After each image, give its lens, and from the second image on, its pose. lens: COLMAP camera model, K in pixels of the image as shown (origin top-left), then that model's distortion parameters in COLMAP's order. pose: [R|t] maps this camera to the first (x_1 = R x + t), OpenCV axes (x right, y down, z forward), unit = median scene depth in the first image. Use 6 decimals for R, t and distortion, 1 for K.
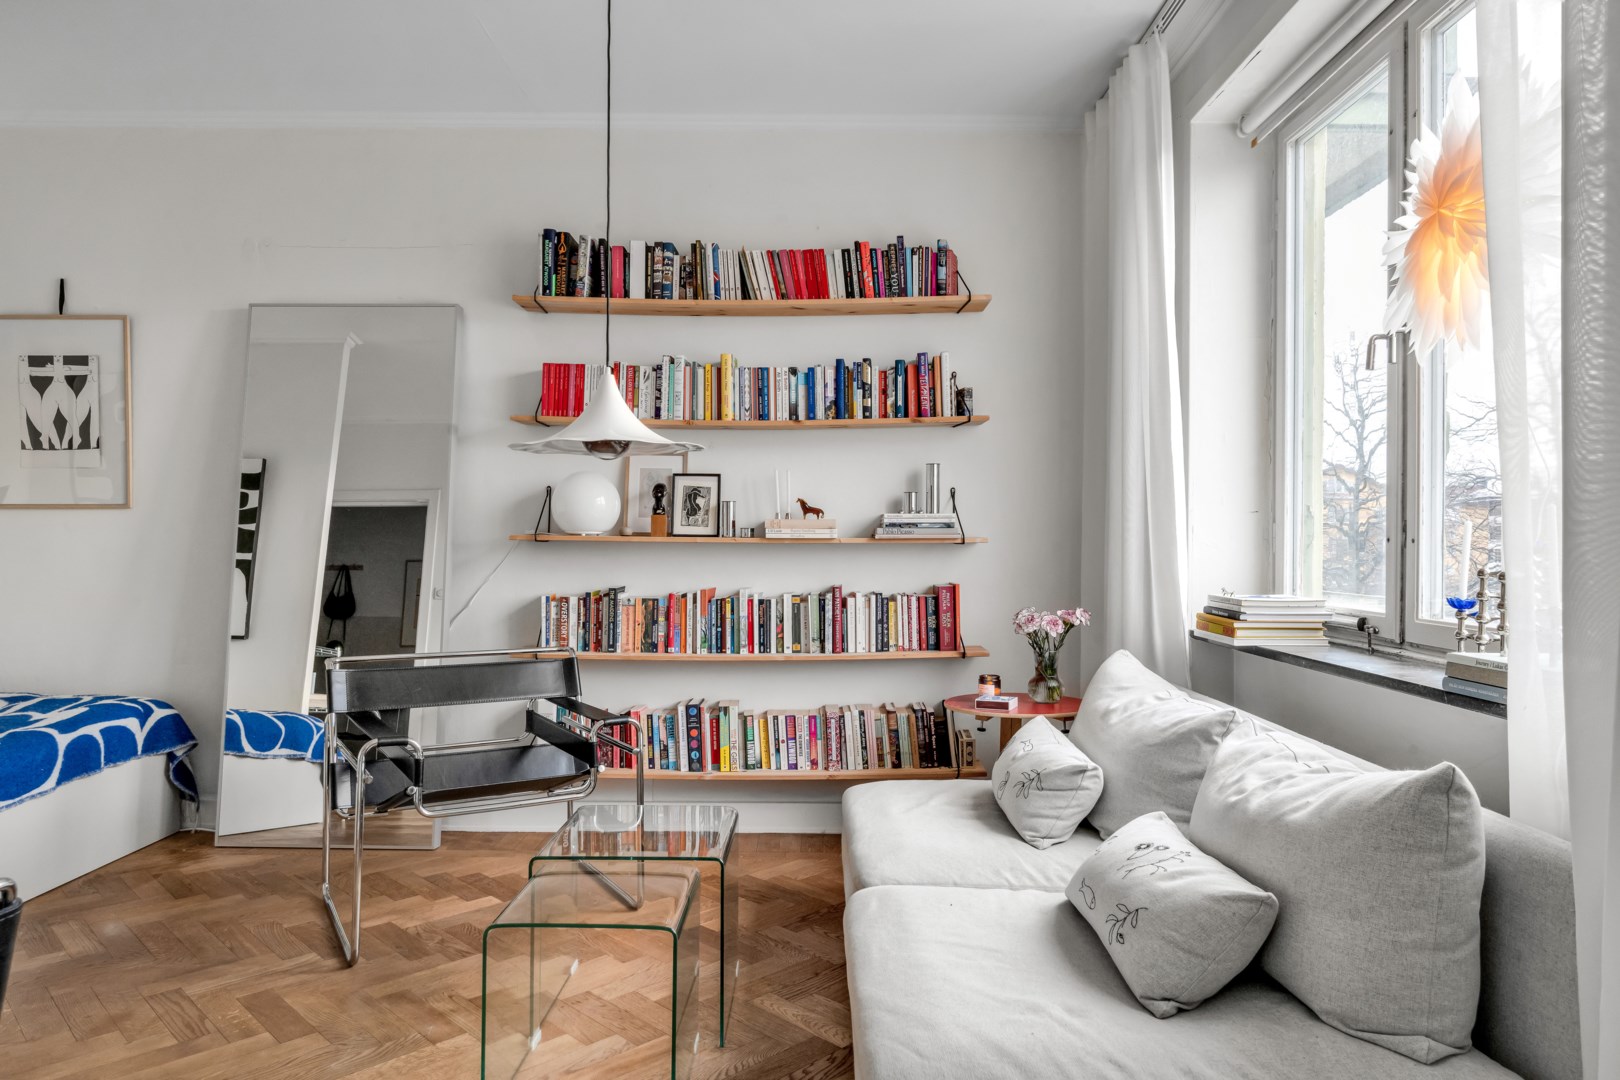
lens RADIAL K [[1052.3, 0, 810.0], [0, 1052.3, 540.0], [0, 0, 1]] dist [-0.004870, -0.002571]
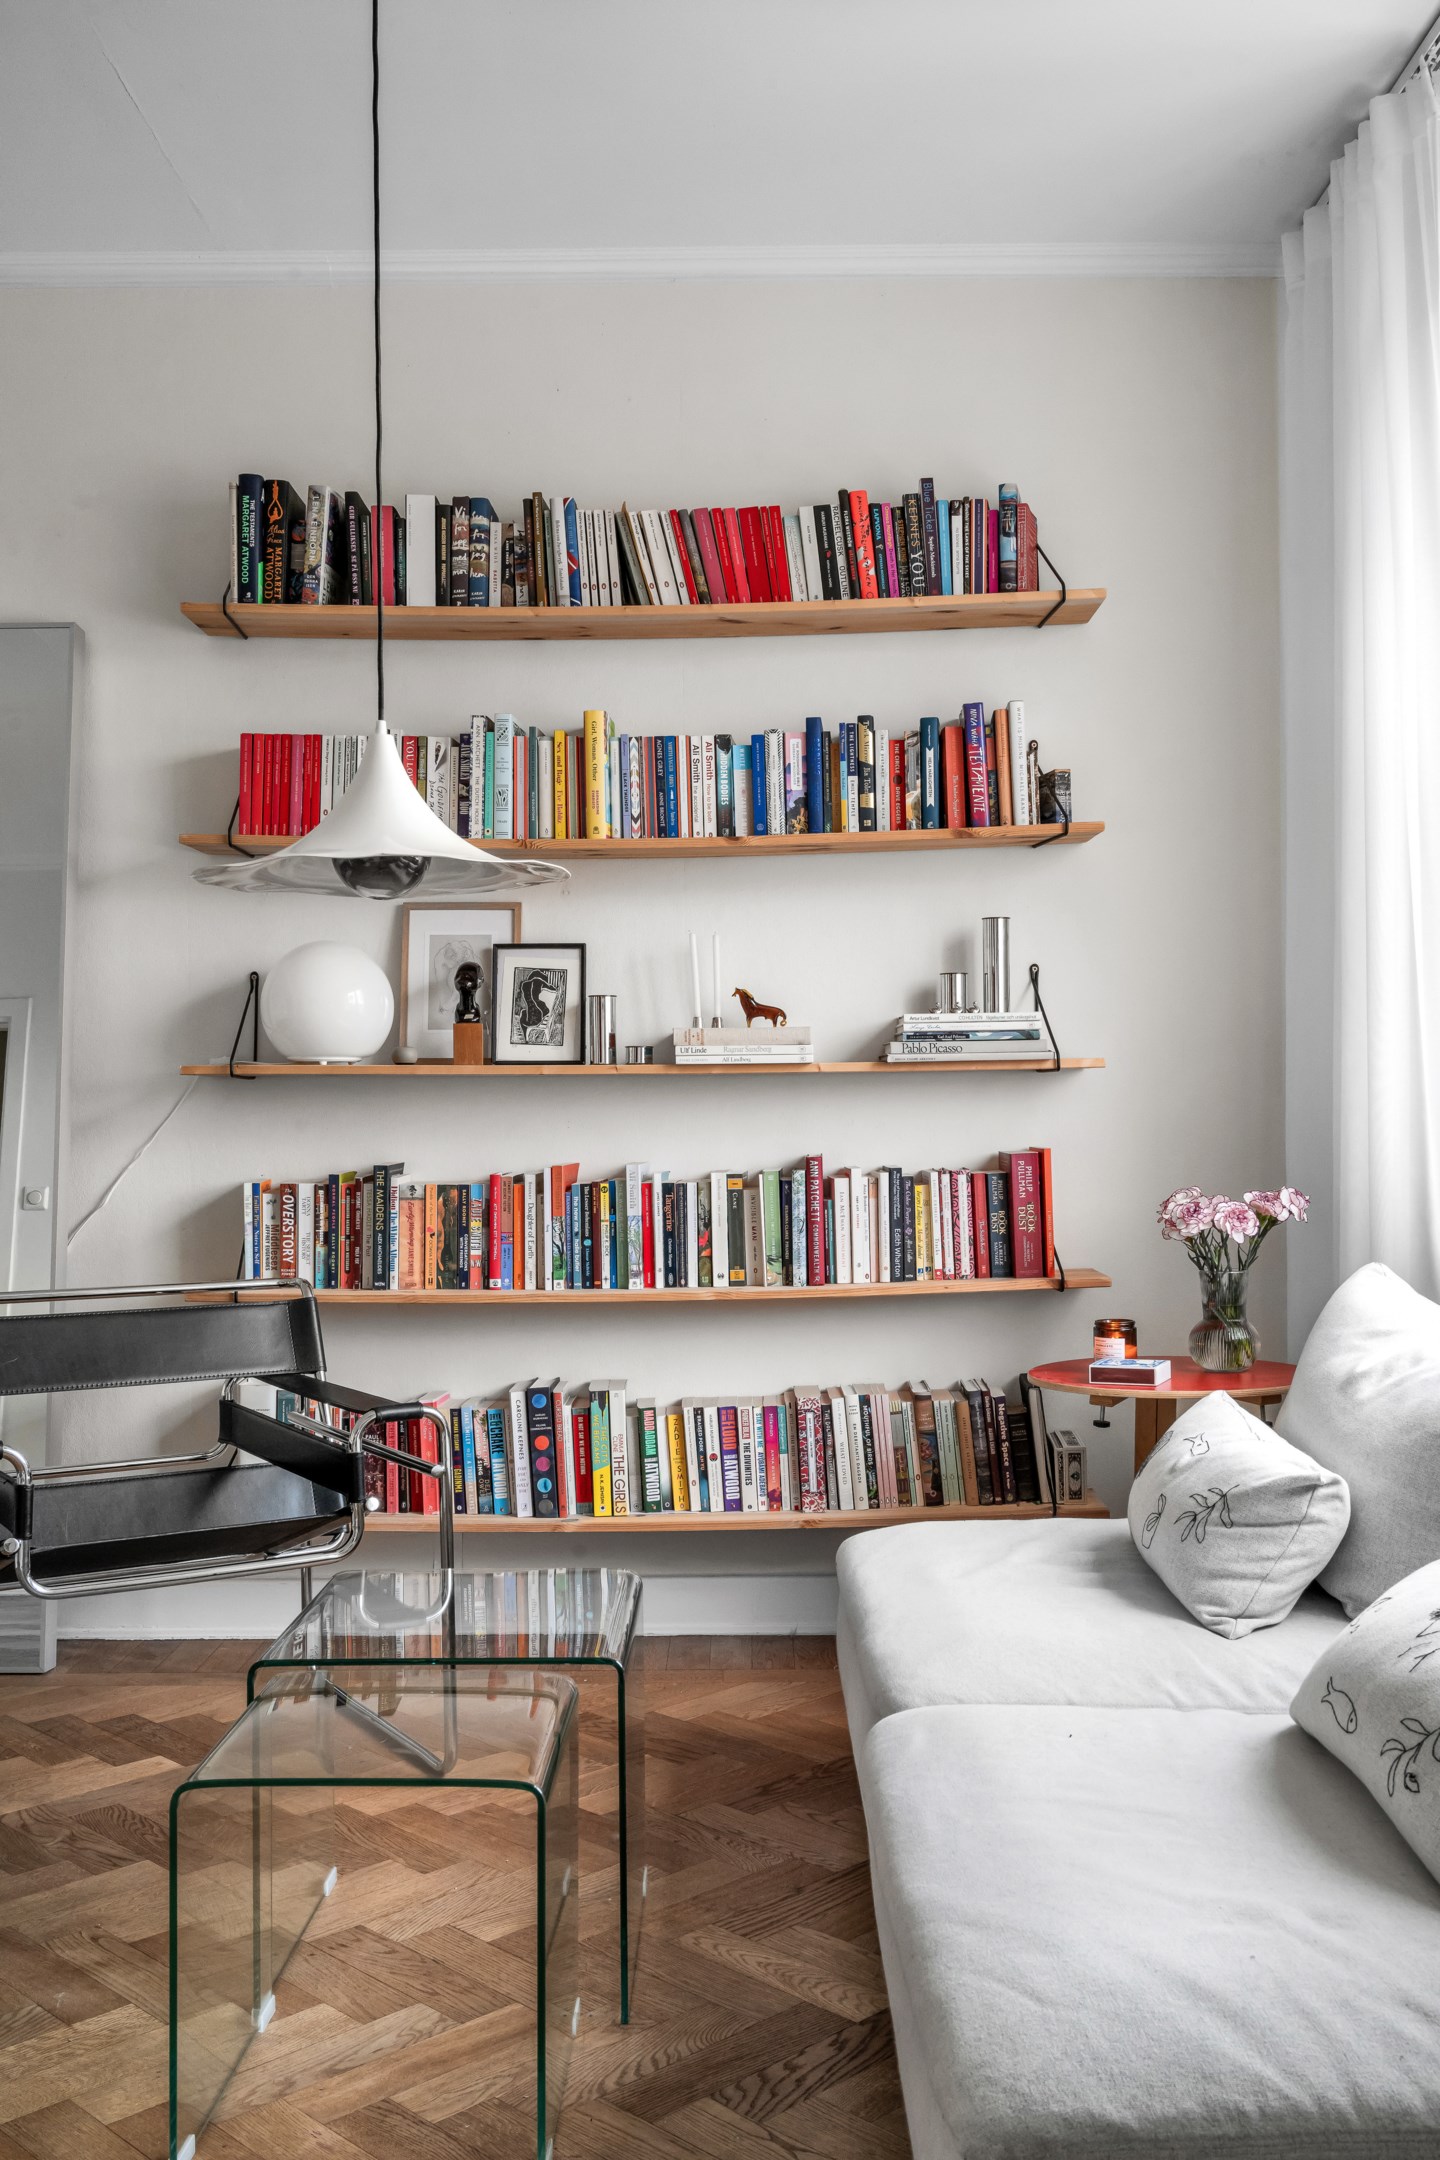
lens RADIAL K [[2032.2, 0, 722.6], [0, 2032.2, 1099.2], [0, 0, 1]] dist [-0.000295, -0.010462]
pose [[0.999904, -0.013360, -0.003756, -0.015296], [0.013351, 0.999908, -0.002536, 0.018042], [0.003789, 0.002485, 0.999990, -0.000417]]
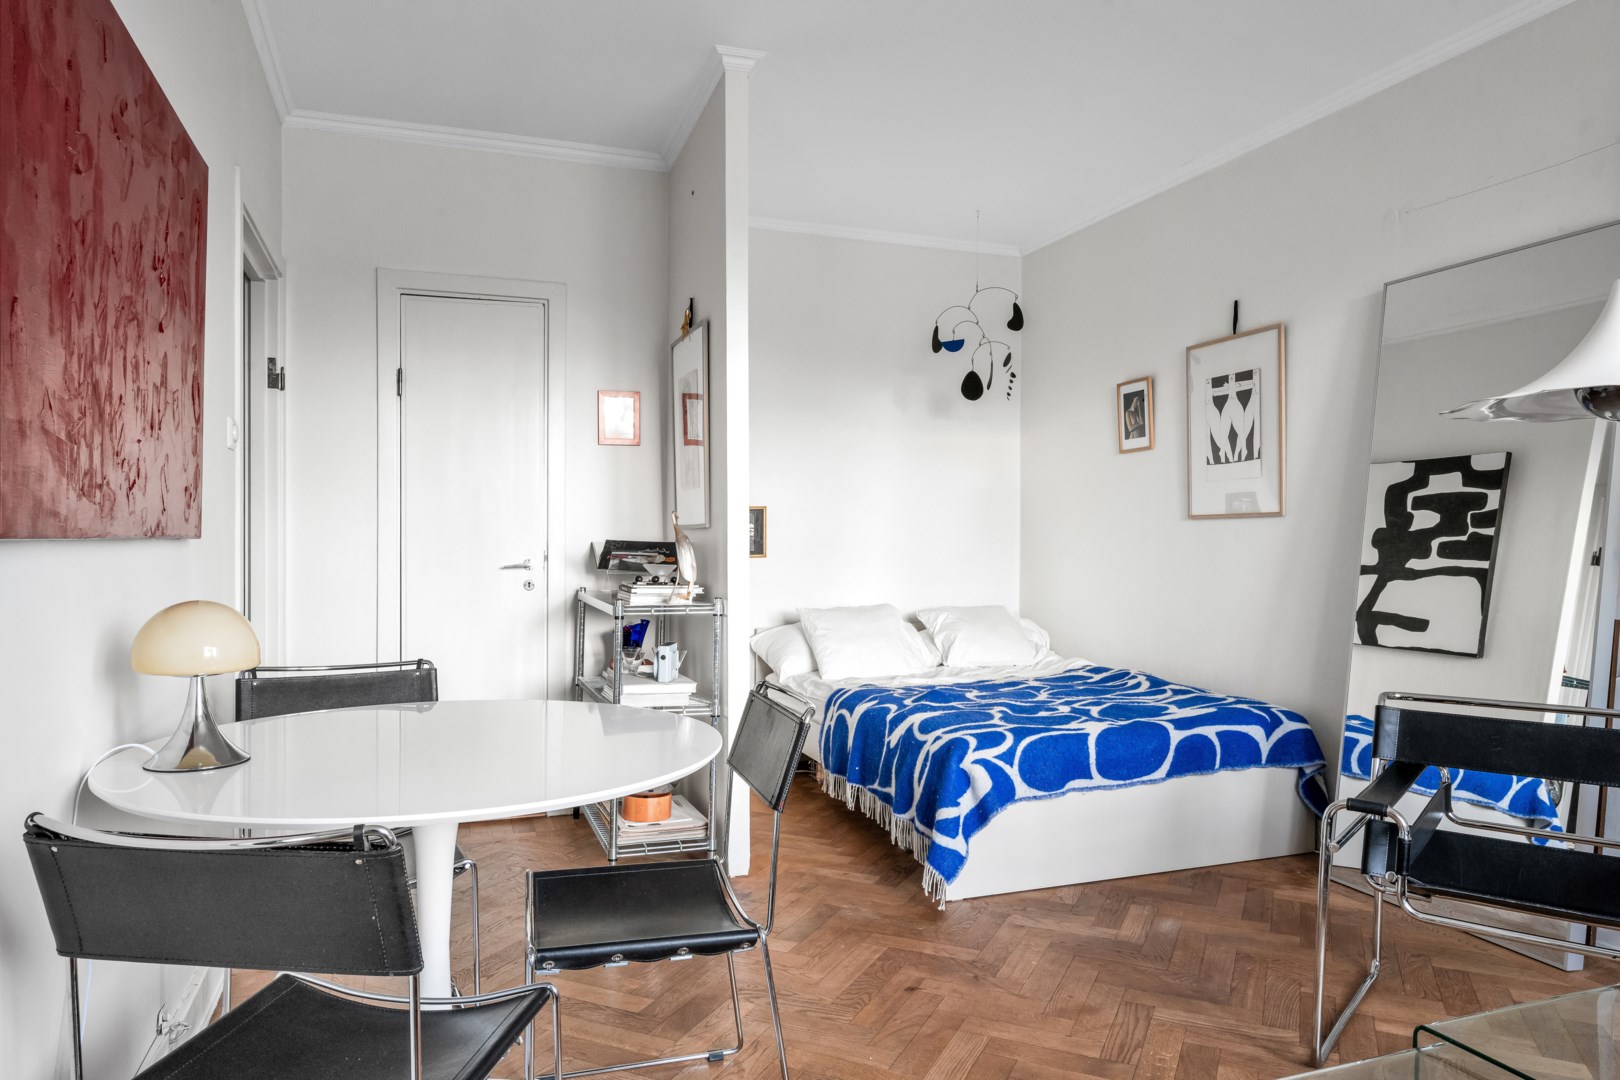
lens RADIAL K [[1052.3, 0, 810.0], [0, 1052.3, 540.0], [0, 0, 1]] dist [-0.004870, -0.002571]
pose [[0.338100, -0.004893, -0.941098, 0.148065], [0.002873, 0.999987, -0.004168, -0.004575], [0.941106, -0.001294, 0.338109, 0.249661]]
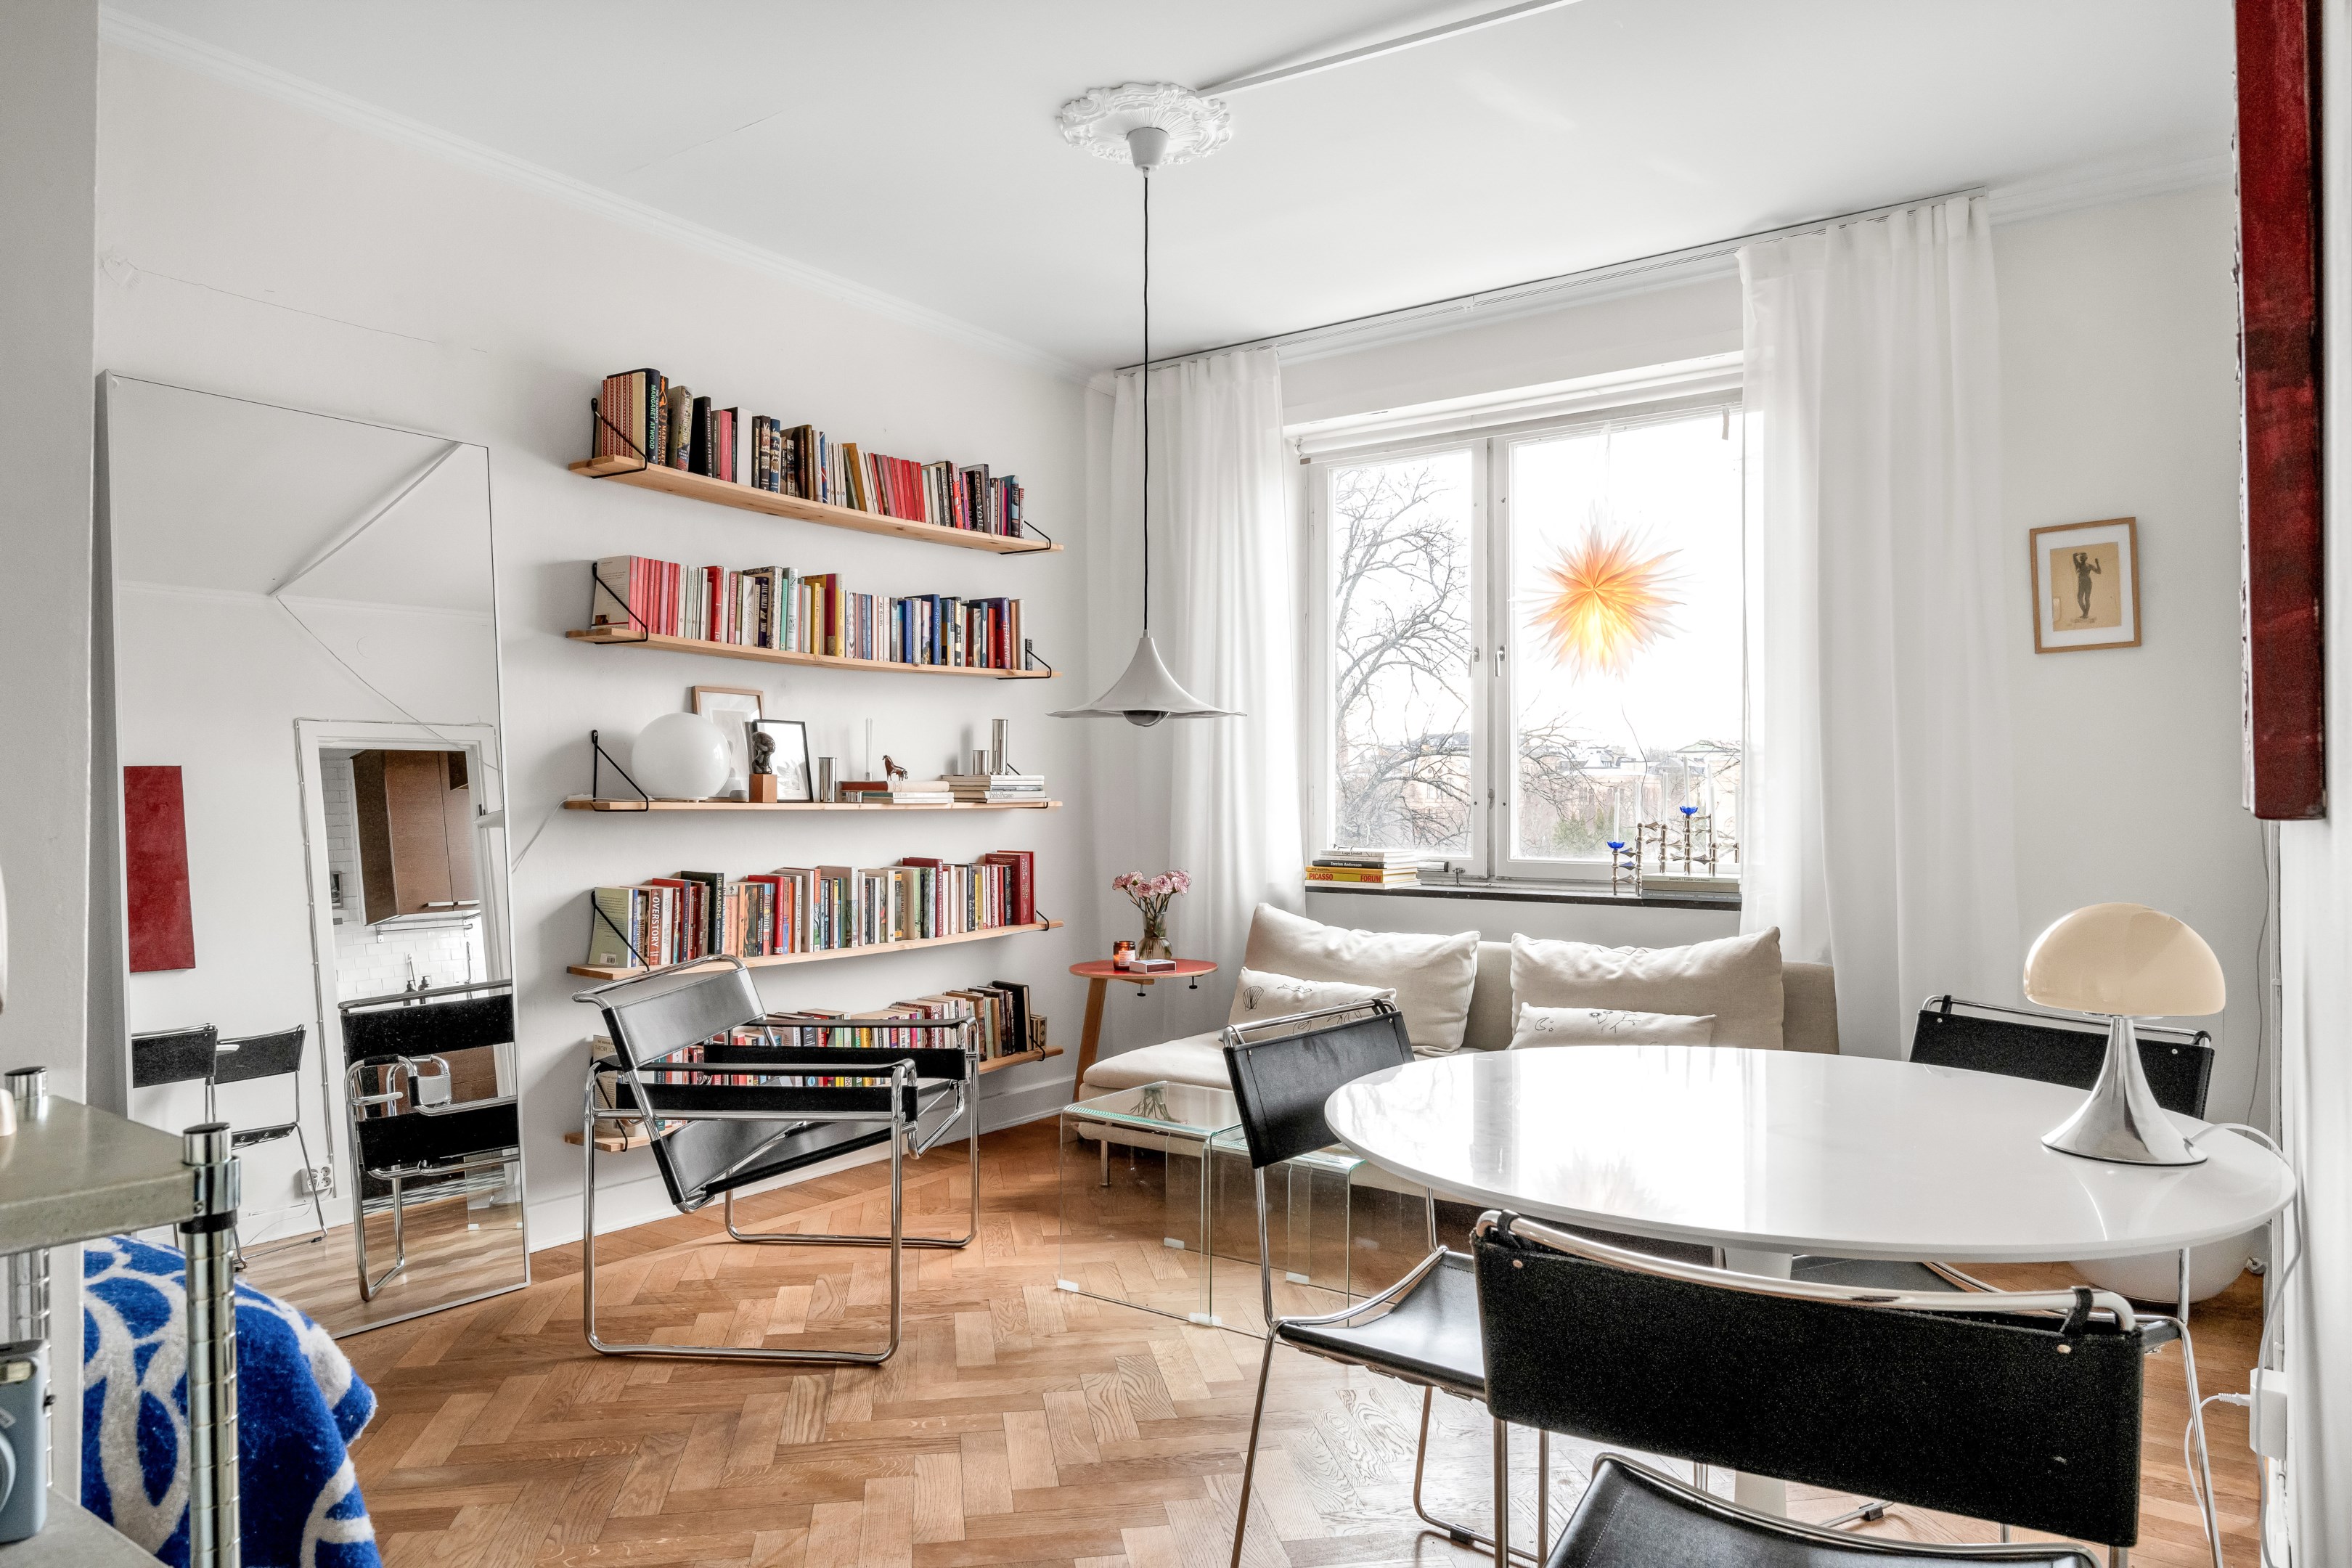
lens RADIAL K [[1508.6, 0, 1176.0], [0, 1508.6, 784.0], [0, 0, 1]] dist [-0.007582, -0.003806]
pose [[0.575018, 0.002342, 0.818137, -0.874903], [0.001180, 0.999992, -0.003692, -0.012465], [-0.818140, 0.003088, 0.575011, 0.132405]]
